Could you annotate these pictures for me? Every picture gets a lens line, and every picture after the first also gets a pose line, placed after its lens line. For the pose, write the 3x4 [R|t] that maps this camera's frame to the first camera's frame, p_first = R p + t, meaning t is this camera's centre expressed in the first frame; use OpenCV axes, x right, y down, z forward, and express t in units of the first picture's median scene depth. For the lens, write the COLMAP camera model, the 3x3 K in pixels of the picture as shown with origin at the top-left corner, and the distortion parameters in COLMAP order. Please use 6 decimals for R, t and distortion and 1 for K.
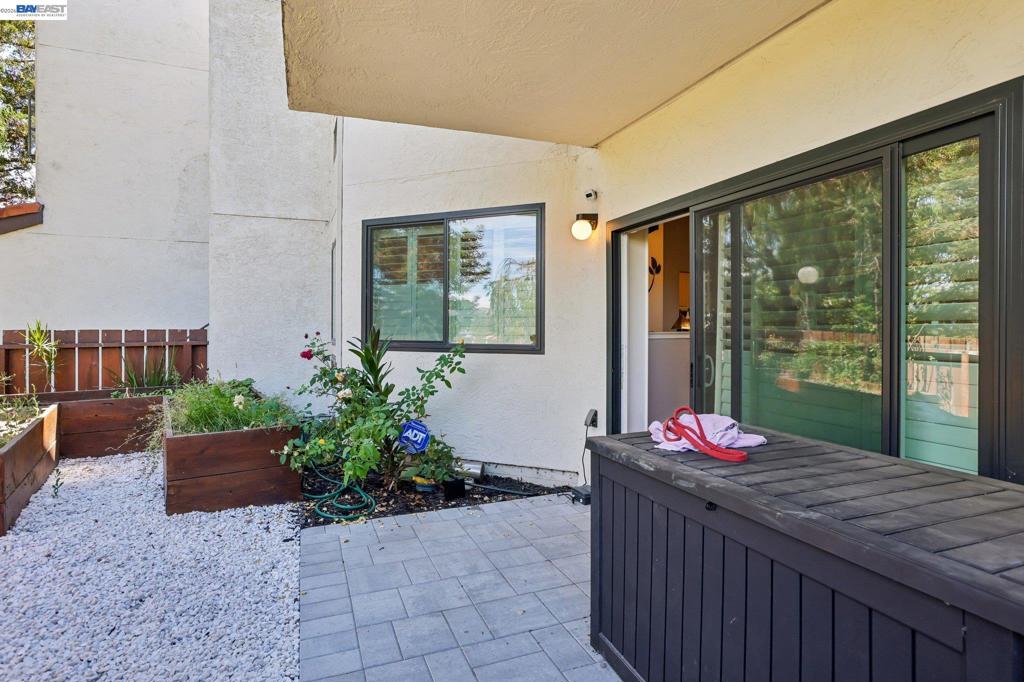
lens RADIAL K [[537.8, 0, 510.7], [0, 537.8, 332.1], [0, 0, 1]] dist [-0.065214, 0.040799]
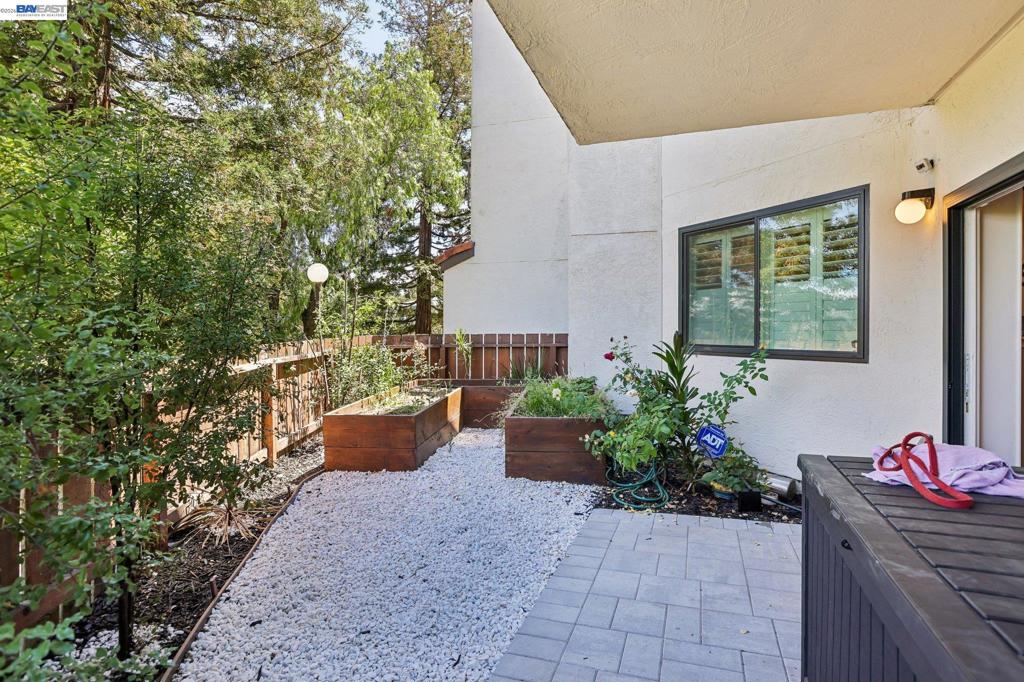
lens RADIAL K [[537.8, 0, 510.7], [0, 537.8, 332.1], [0, 0, 1]] dist [-0.065214, 0.040799]
pose [[0.757991, -0.001945, -0.652262, 0.193094], [-0.002708, 0.999978, -0.006129, -0.001007], [0.652259, 0.006412, 0.757969, 0.004356]]
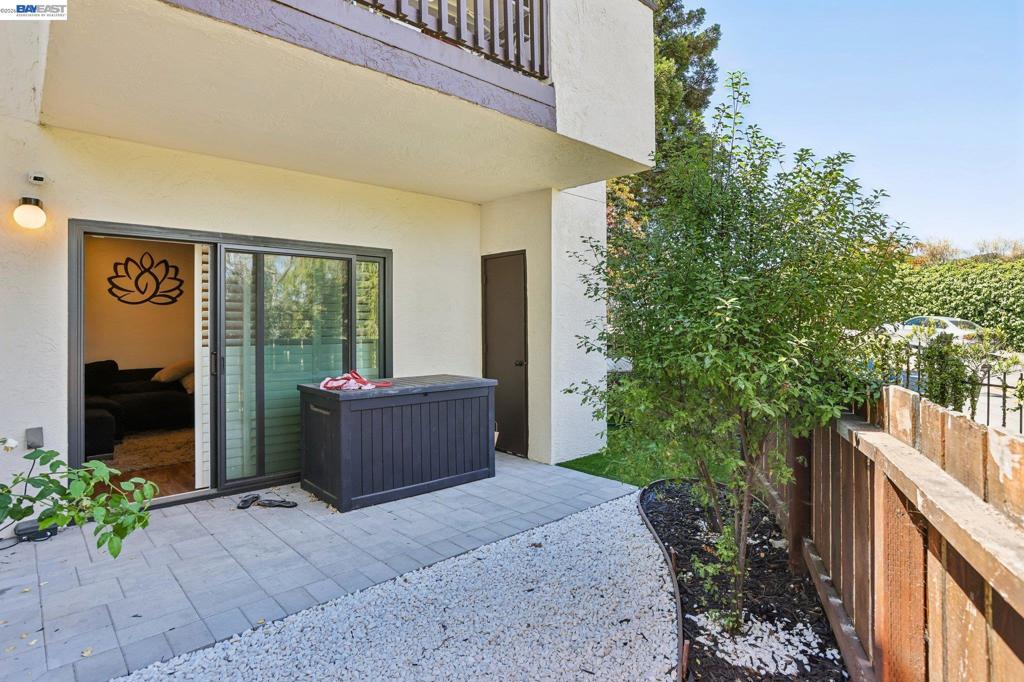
lens RADIAL K [[546.3, 0, 517.9], [0, 546.3, 337.8], [0, 0, 1]] dist [-0.002430, -0.000473]
pose [[-0.365462, -0.022570, 0.930552, -0.946945], [0.006168, 0.999625, 0.026667, -0.016564], [-0.930806, 0.015486, -0.365186, 0.609254]]
